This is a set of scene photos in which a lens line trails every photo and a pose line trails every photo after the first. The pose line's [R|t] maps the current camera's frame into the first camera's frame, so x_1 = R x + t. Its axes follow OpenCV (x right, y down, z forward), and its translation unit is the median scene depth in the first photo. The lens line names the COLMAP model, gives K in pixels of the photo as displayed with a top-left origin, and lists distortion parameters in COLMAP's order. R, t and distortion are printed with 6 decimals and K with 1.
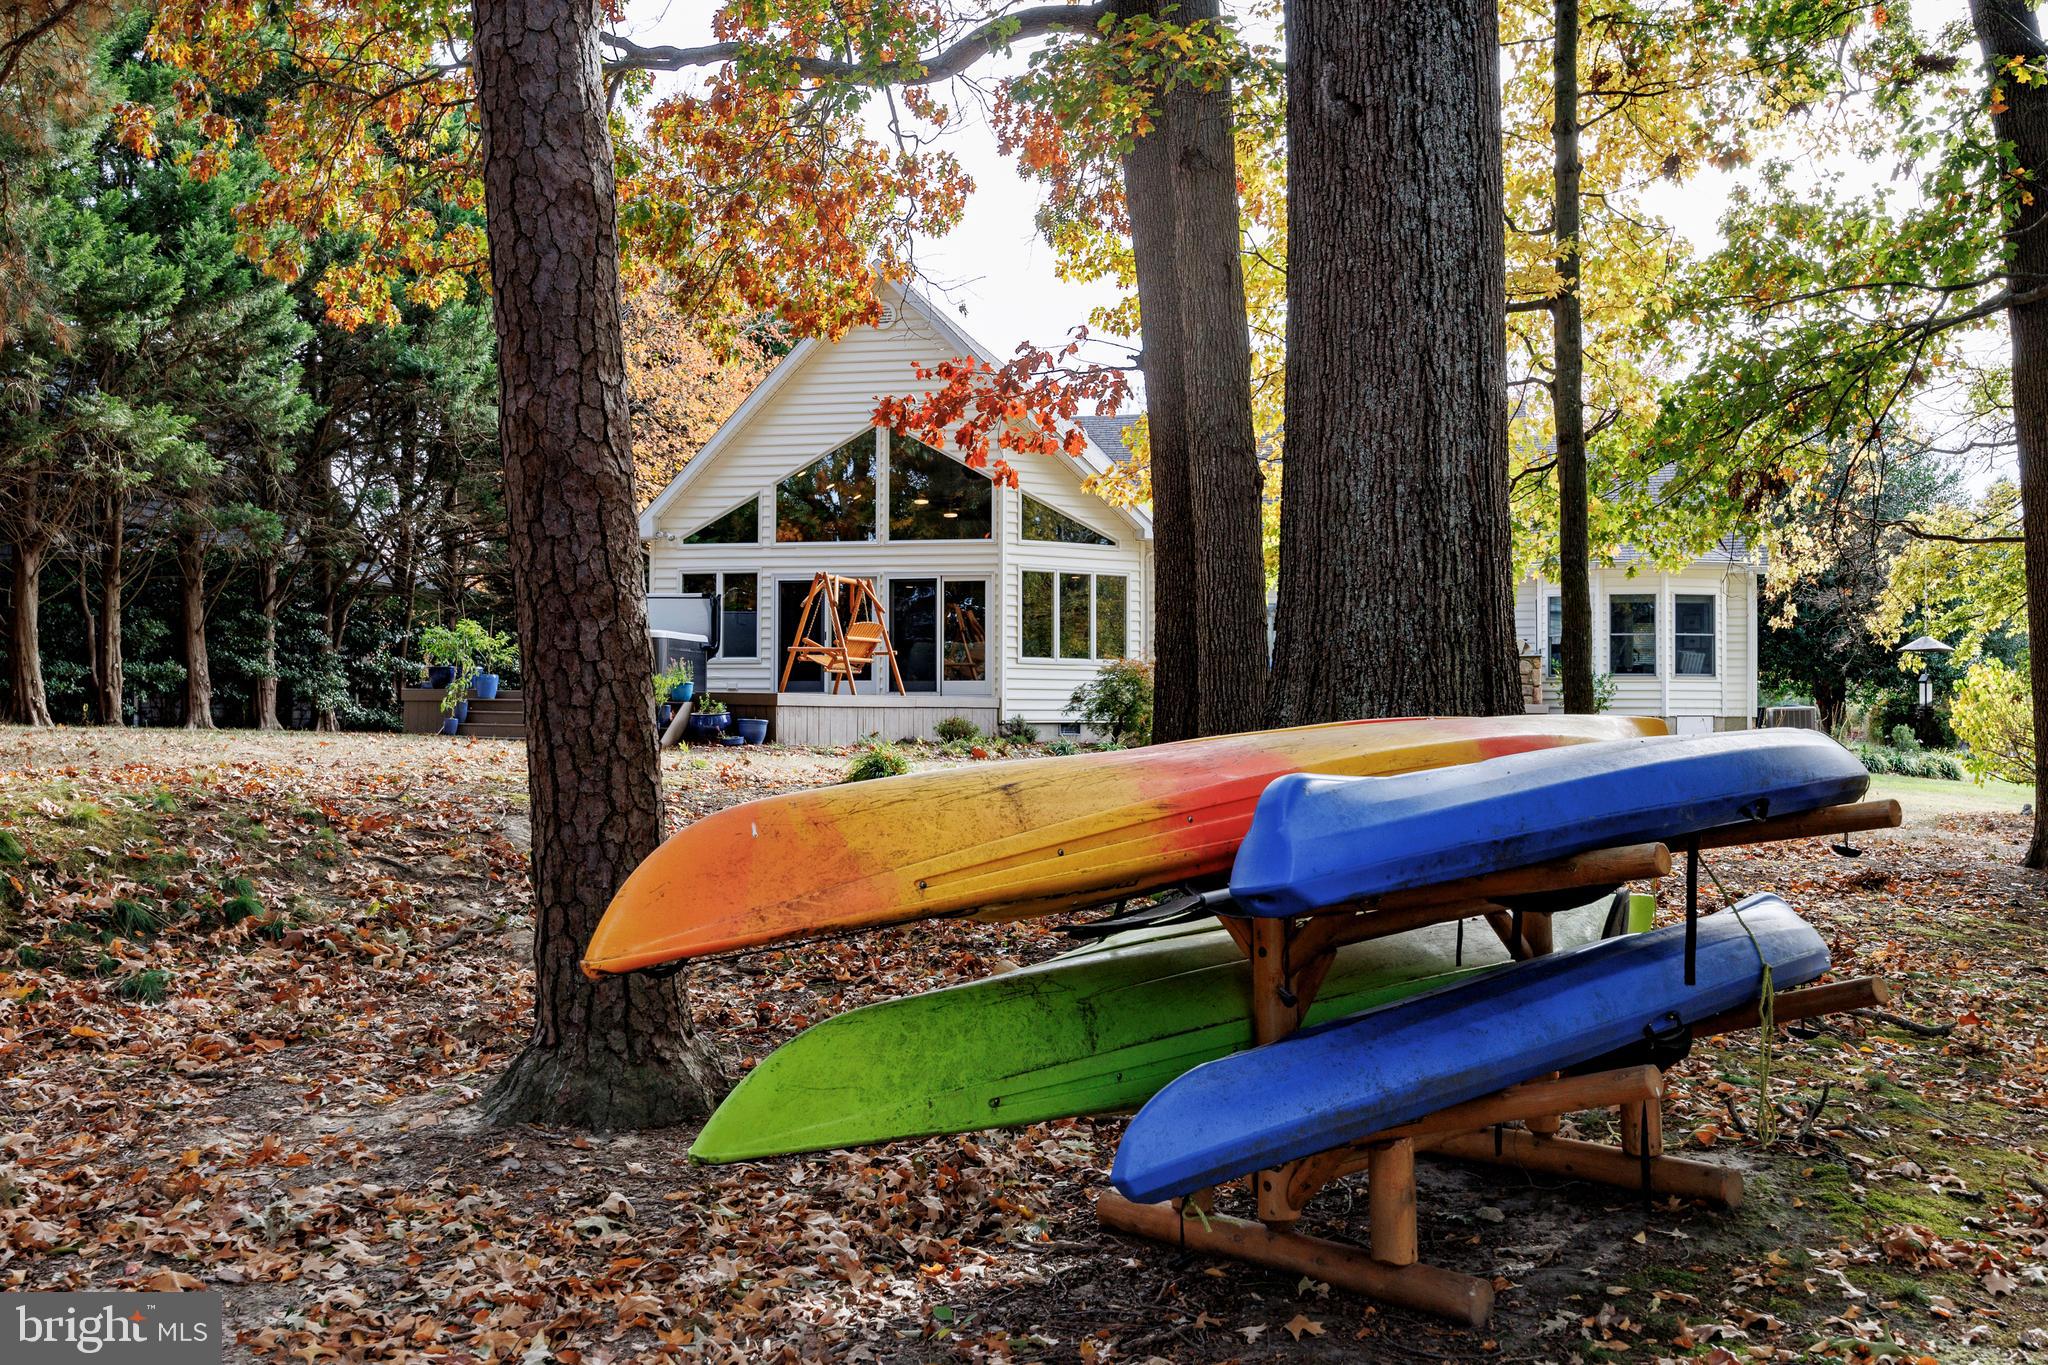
lens RADIAL K [[3277.8, 0, 1024.0], [0, 3277.8, 682.5], [0, 0, 1]] dist [0.005934, 0.040692]
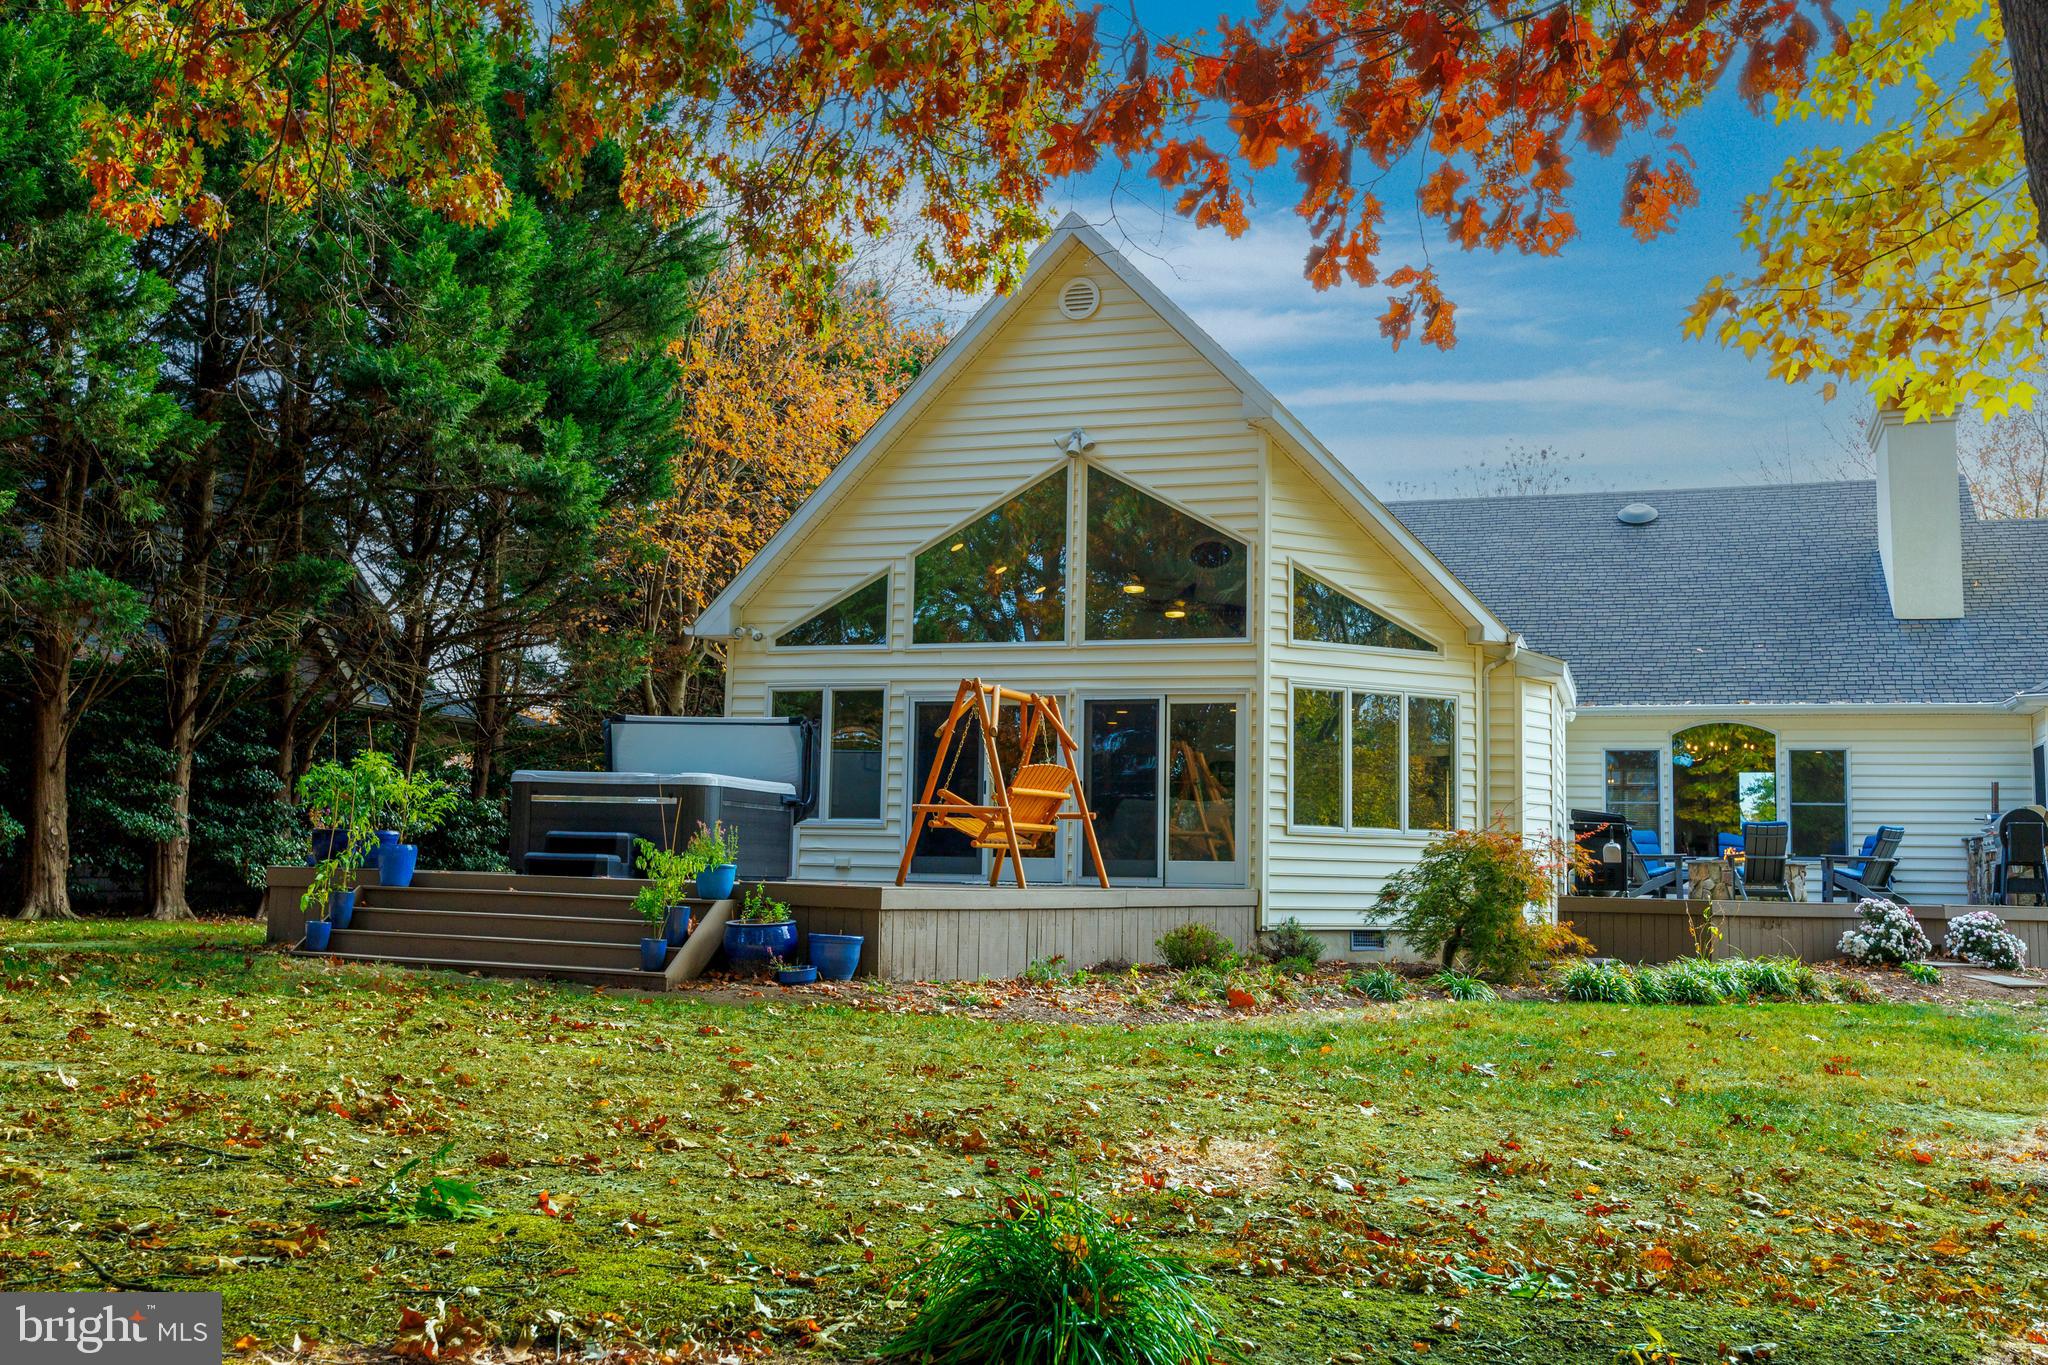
lens RADIAL K [[3277.8, 0, 1024.0], [0, 3277.8, 682.5], [0, 0, 1]] dist [0.005934, 0.040692]
pose [[0.998113, 0.010927, -0.060432, -0.014552], [-0.013813, 0.998774, -0.047541, -0.004419], [0.059838, 0.048286, 0.997040, 0.365486]]
